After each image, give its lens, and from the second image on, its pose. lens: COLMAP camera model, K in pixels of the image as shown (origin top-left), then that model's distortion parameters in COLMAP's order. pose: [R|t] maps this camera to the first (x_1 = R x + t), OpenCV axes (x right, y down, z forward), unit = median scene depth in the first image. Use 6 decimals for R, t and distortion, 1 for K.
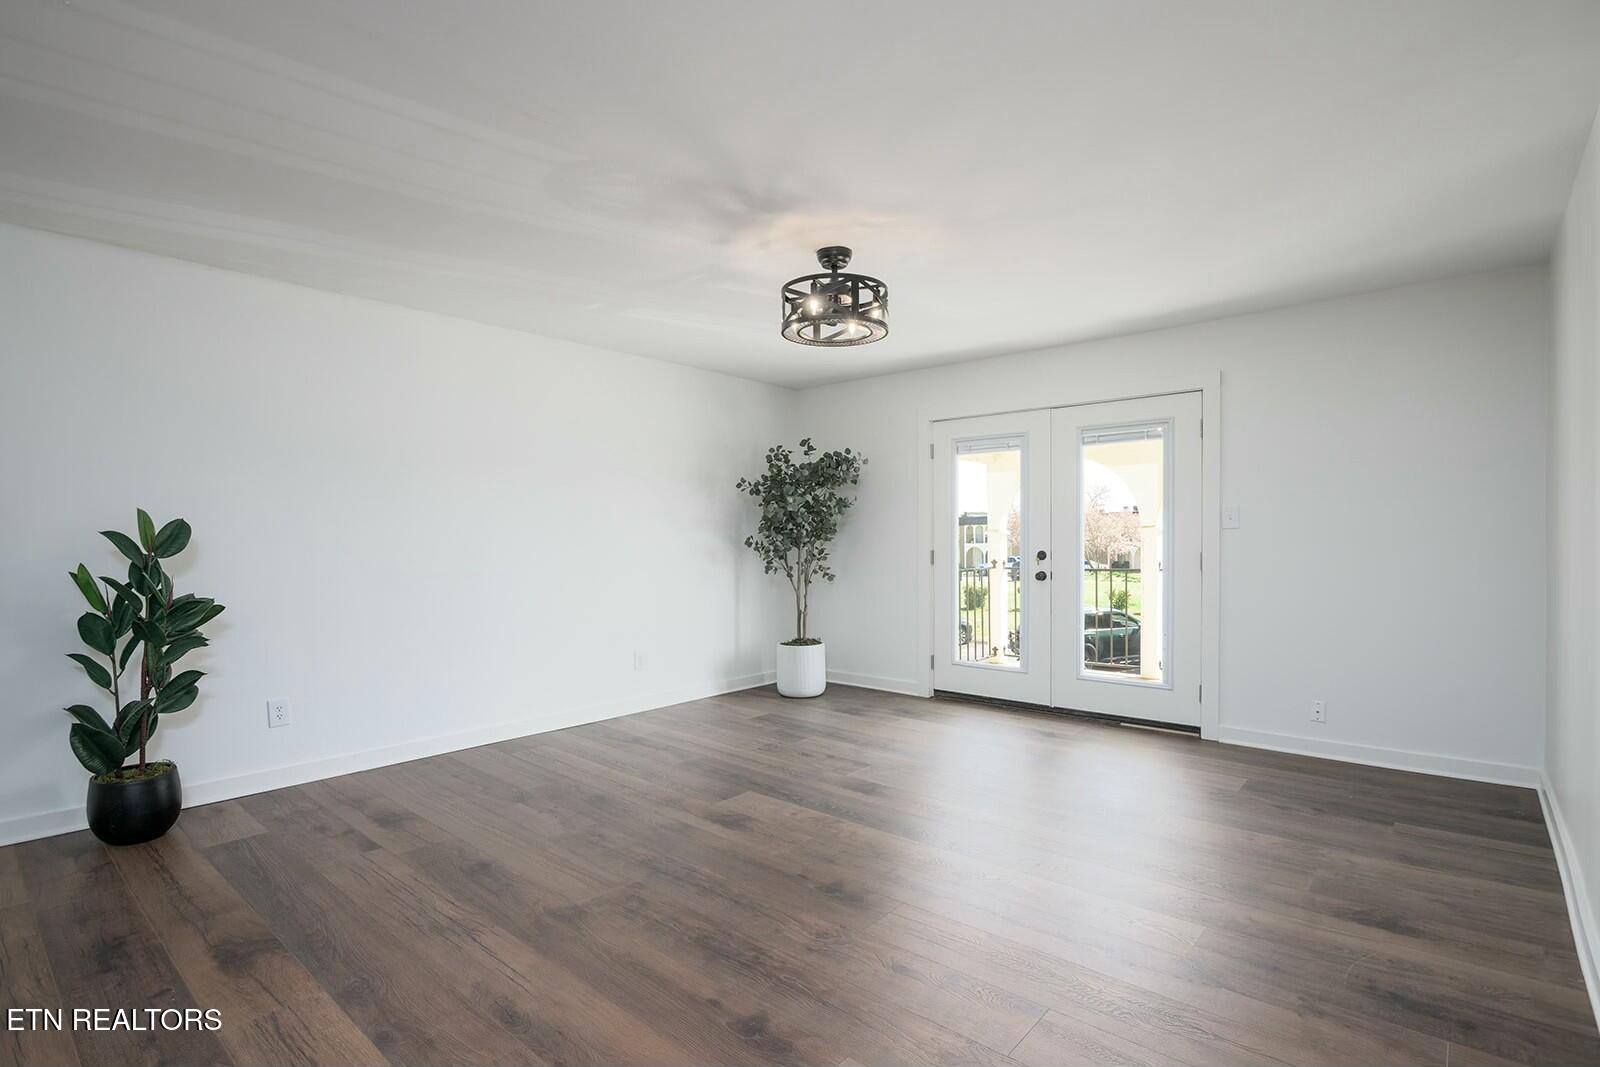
lens RADIAL K [[774.2, 0, 822.5], [0, 774.2, 528.4], [0, 0, 1]] dist [-0.004467, -0.000806]
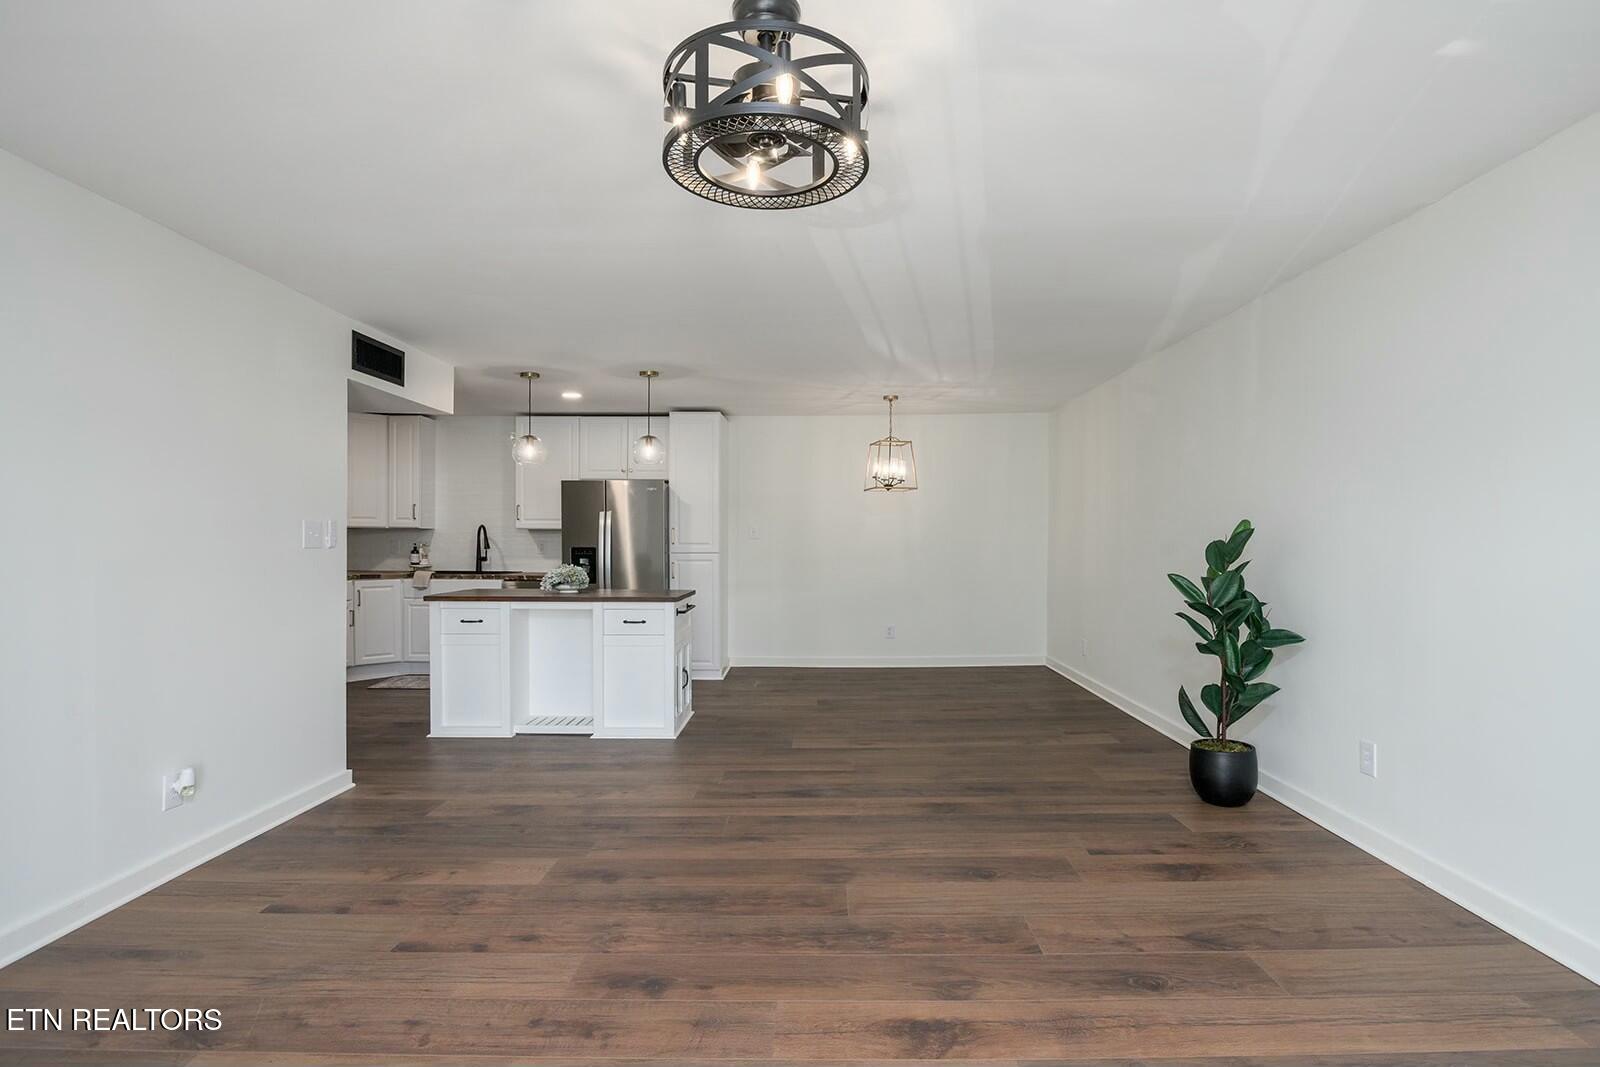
lens RADIAL K [[769.8, 0, 798.2], [0, 769.8, 552.1], [0, 0, 1]] dist [-0.002395, -0.000115]
pose [[-0.781354, 0.014628, -0.623917, 0.343803], [0.012065, 0.999892, 0.008334, 0.001187], [0.623971, -0.001016, -0.781447, 1.499298]]
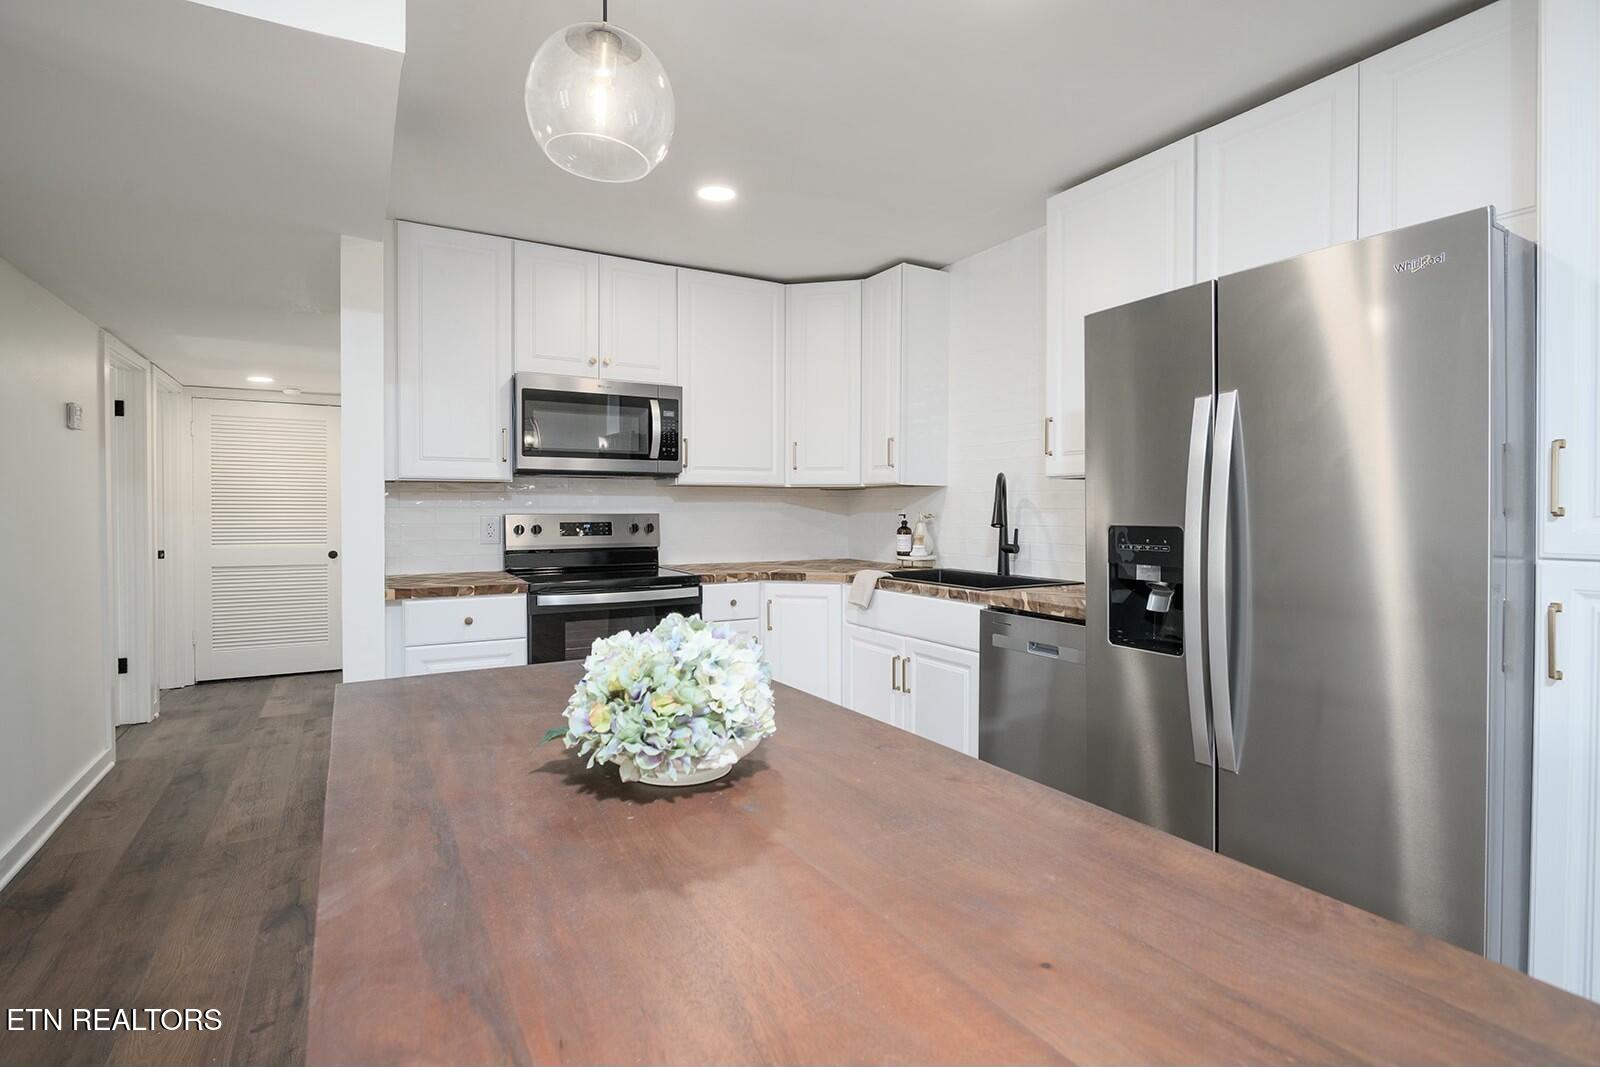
lens RADIAL K [[774.2, 0, 822.5], [0, 774.2, 528.4], [0, 0, 1]] dist [-0.004467, -0.000806]
pose [[-0.948003, -0.000811, 0.318261, -0.502315], [0.000532, 0.999991, 0.004134, -0.002889], [-0.318262, 0.004089, -0.947994, 0.097459]]
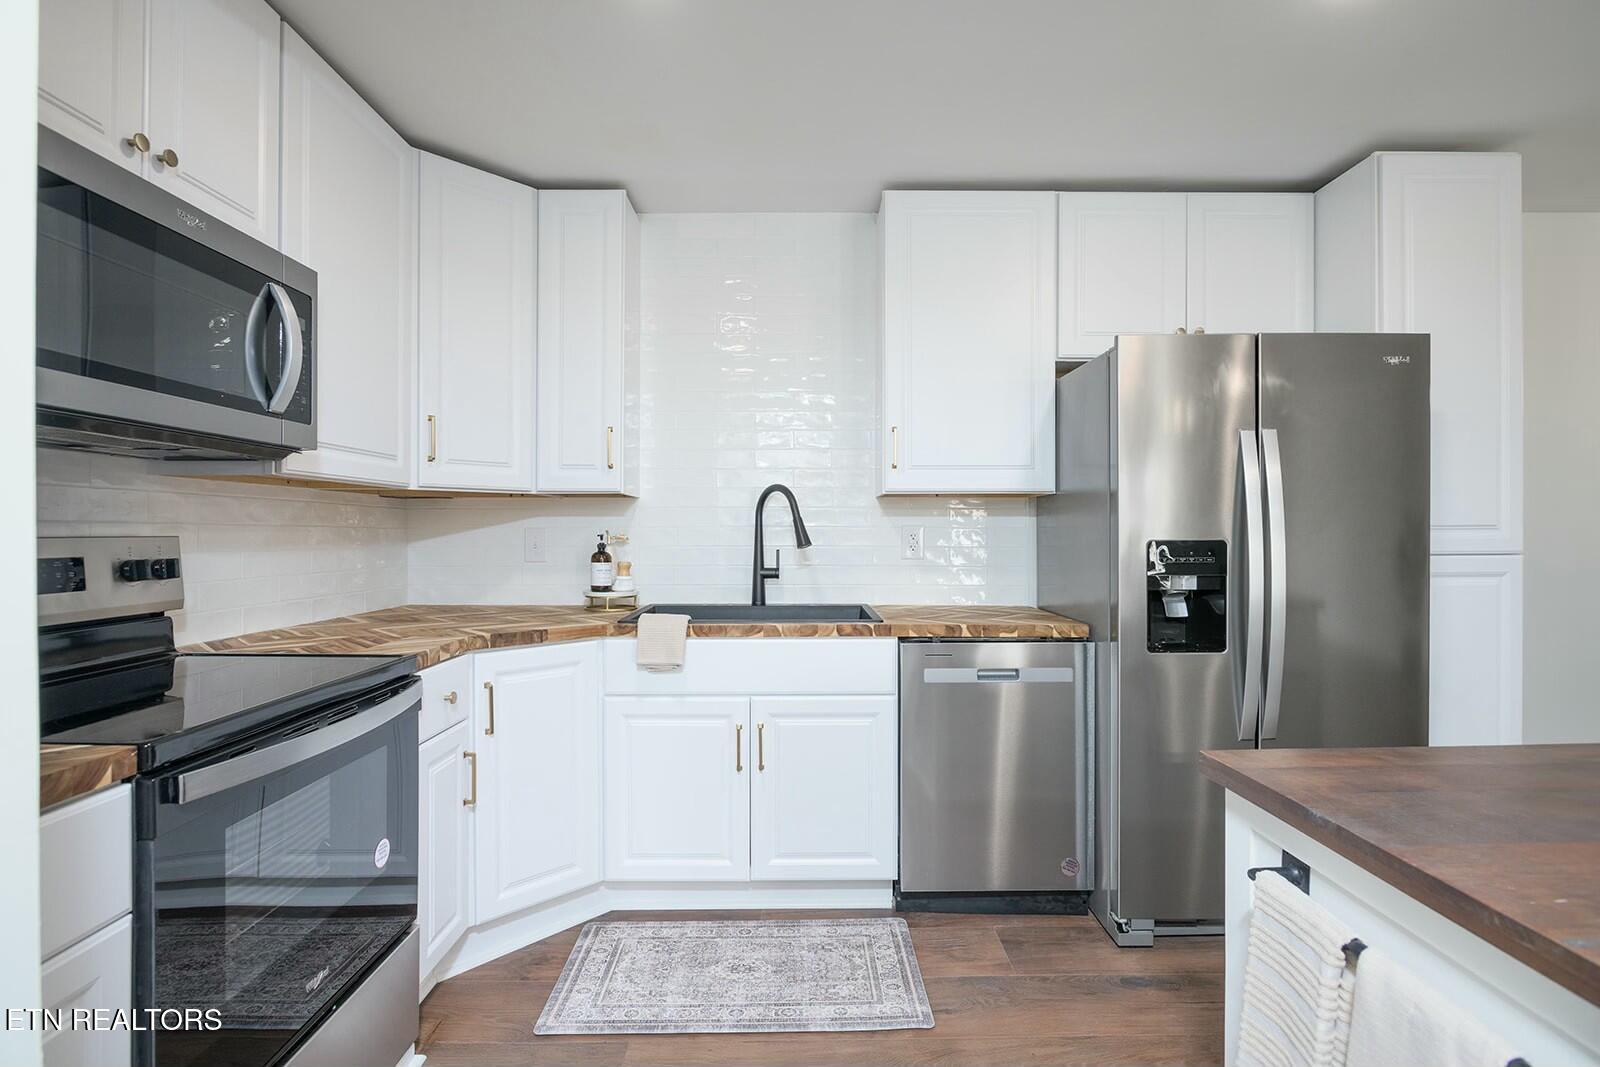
lens RADIAL K [[767.3, 0, 800.0], [0, 767.3, 533.5], [0, 0, 1]] dist [-0.001042, -0.000022]
pose [[-0.761990, 0.011199, -0.647492, 0.185407], [0.020793, 0.999758, -0.007178, -0.010626], [0.647255, -0.018932, -0.762039, -0.300357]]
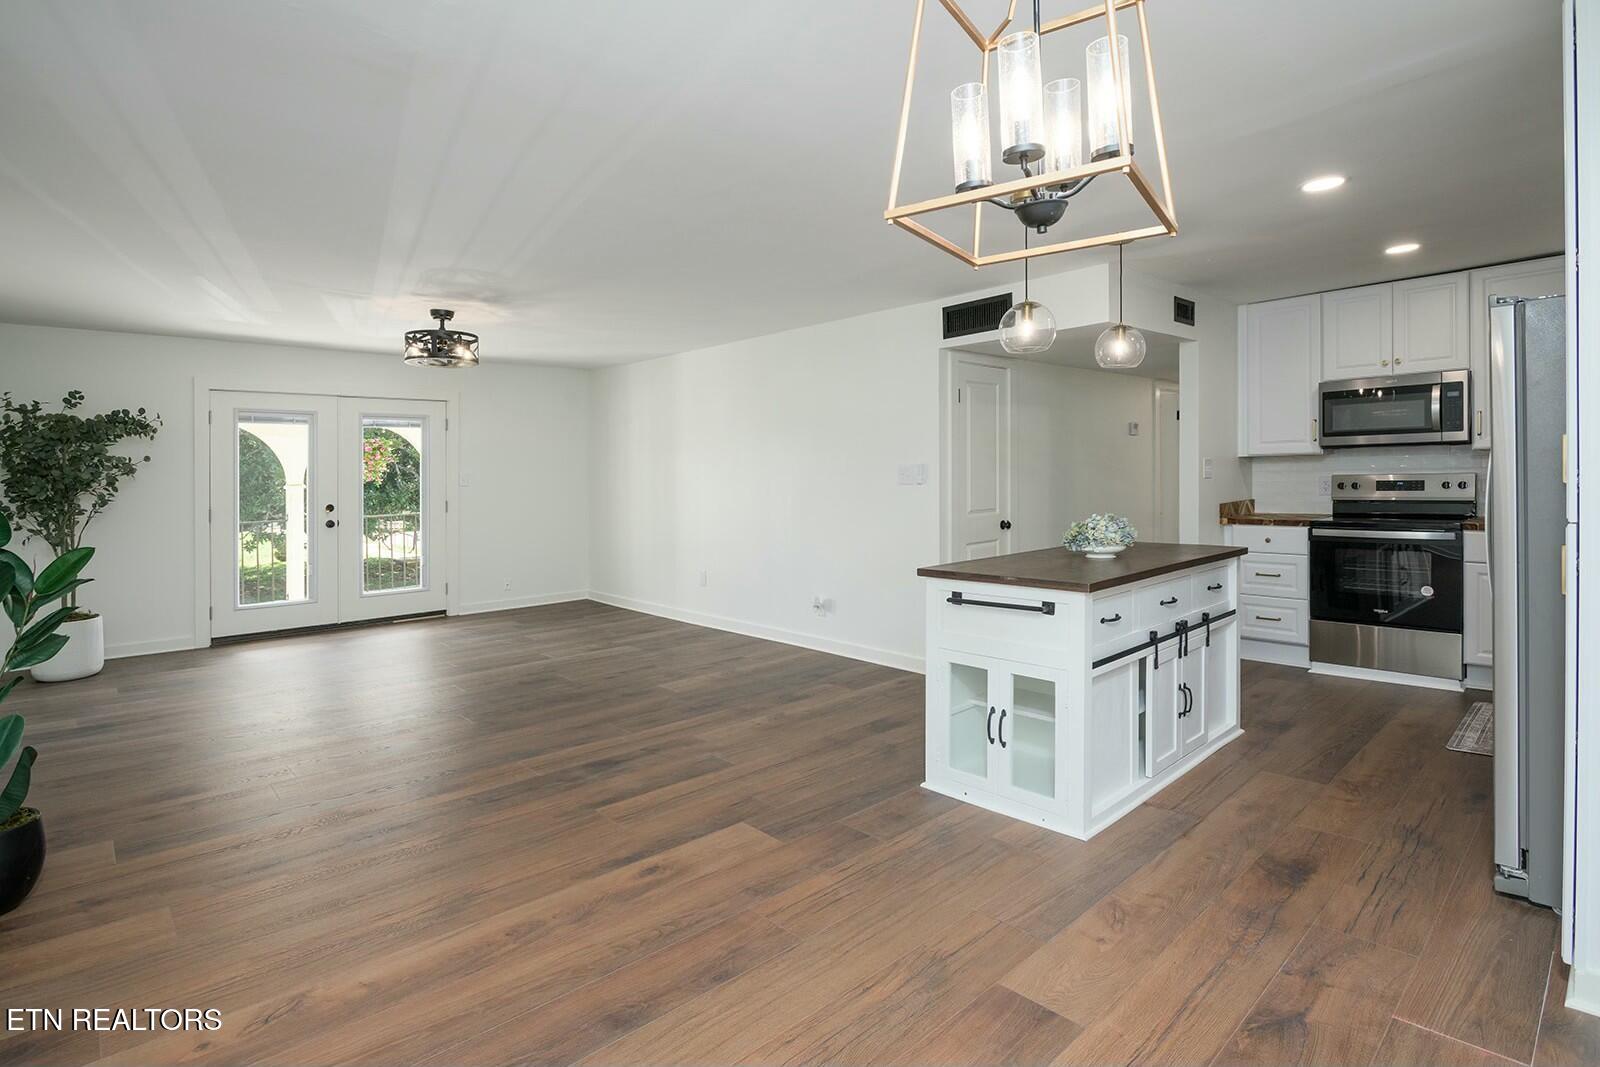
lens RADIAL K [[792.9, 0, 802.2], [0, 792.9, 486.8], [0, 0, 1]] dist [0.004815, 0.000357]
pose [[0.111414, -0.012424, 0.993696, -1.554793], [0.005195, 0.999915, 0.011919, -0.020822], [-0.993760, 0.003834, 0.111469, 0.111137]]
